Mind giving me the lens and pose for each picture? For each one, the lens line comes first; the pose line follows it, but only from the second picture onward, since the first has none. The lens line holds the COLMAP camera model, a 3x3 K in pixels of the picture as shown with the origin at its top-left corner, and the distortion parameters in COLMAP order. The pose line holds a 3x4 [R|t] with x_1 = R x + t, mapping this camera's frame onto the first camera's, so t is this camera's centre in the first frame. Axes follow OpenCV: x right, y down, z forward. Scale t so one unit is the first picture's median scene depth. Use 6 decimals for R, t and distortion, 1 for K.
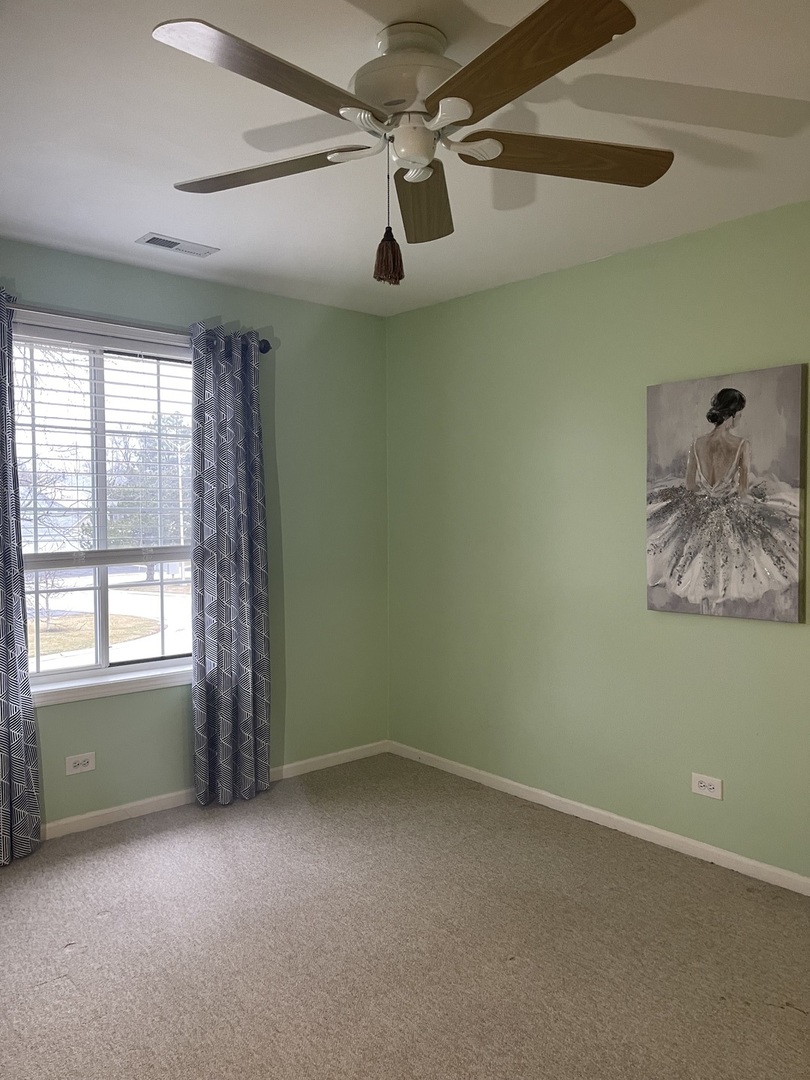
lens RADIAL K [[811.3, 0, 408.4], [0, 811.3, 546.1], [0, 0, 1]] dist [0.058110, -0.074306]
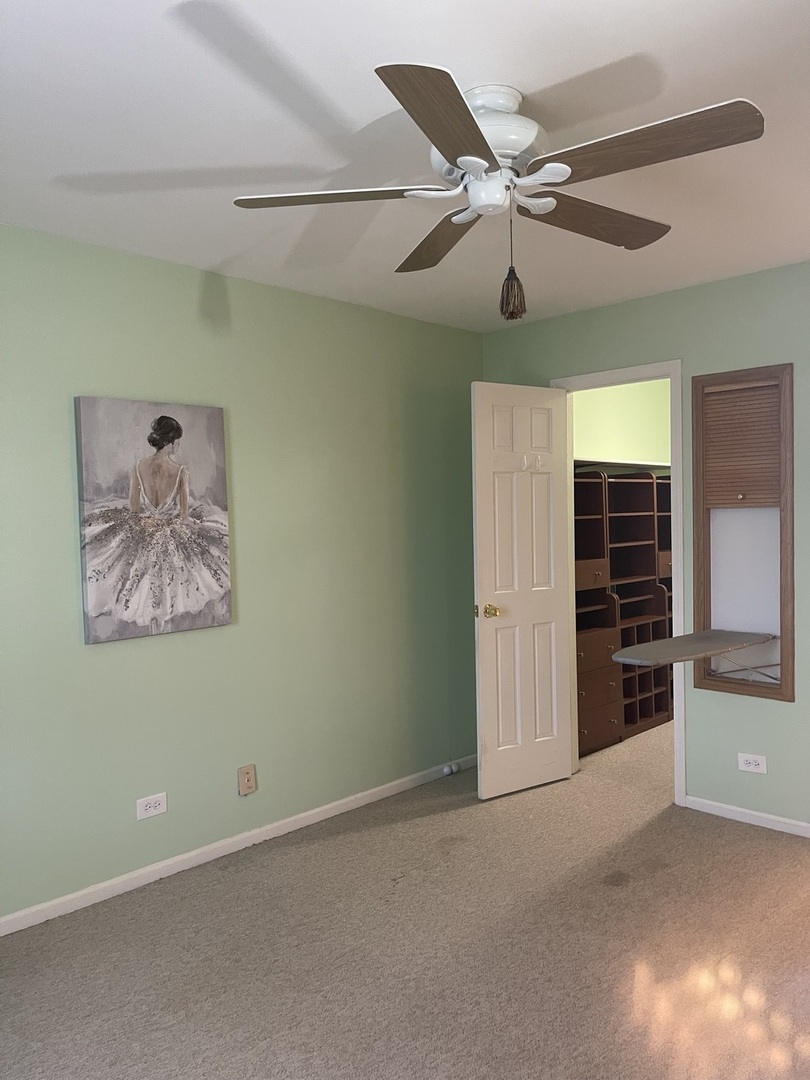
lens RADIAL K [[811.3, 0, 407.3], [0, 811.3, 535.1], [0, 0, 1]] dist [0.058110, -0.074306]
pose [[-0.075619, -0.016512, 0.997000, -0.683095], [0.065429, 0.997626, 0.021485, -0.041172], [-0.994988, 0.066857, -0.074359, 0.772455]]
